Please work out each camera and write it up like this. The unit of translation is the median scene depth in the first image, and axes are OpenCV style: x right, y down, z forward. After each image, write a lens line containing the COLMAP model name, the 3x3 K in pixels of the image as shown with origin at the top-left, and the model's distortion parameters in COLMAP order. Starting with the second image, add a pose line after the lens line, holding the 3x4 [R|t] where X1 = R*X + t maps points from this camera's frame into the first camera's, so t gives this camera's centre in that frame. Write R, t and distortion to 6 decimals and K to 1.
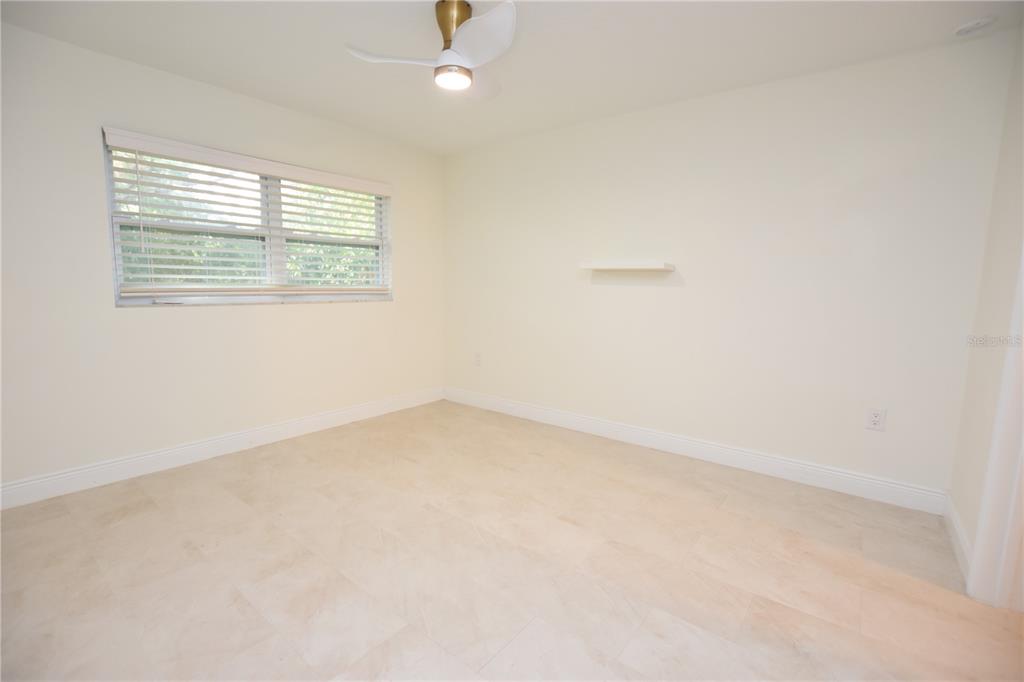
lens RADIAL K [[454.1, 0, 507.1], [0, 454.1, 345.6], [0, 0, 1]] dist [-0.026467, 0.001133]
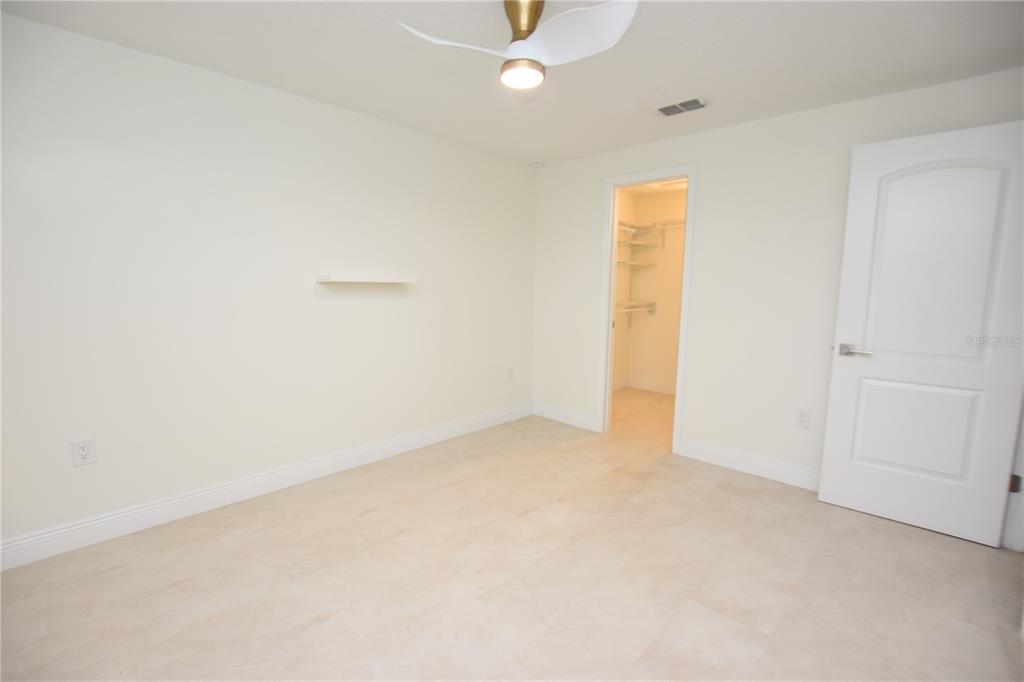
lens RADIAL K [[454.1, 0, 507.1], [0, 454.1, 345.6], [0, 0, 1]] dist [-0.026467, 0.001133]
pose [[0.091350, -0.139786, 0.985959, -0.870261], [0.121923, 0.984220, 0.128243, -0.165231], [-0.988327, 0.108496, 0.106952, 0.827379]]
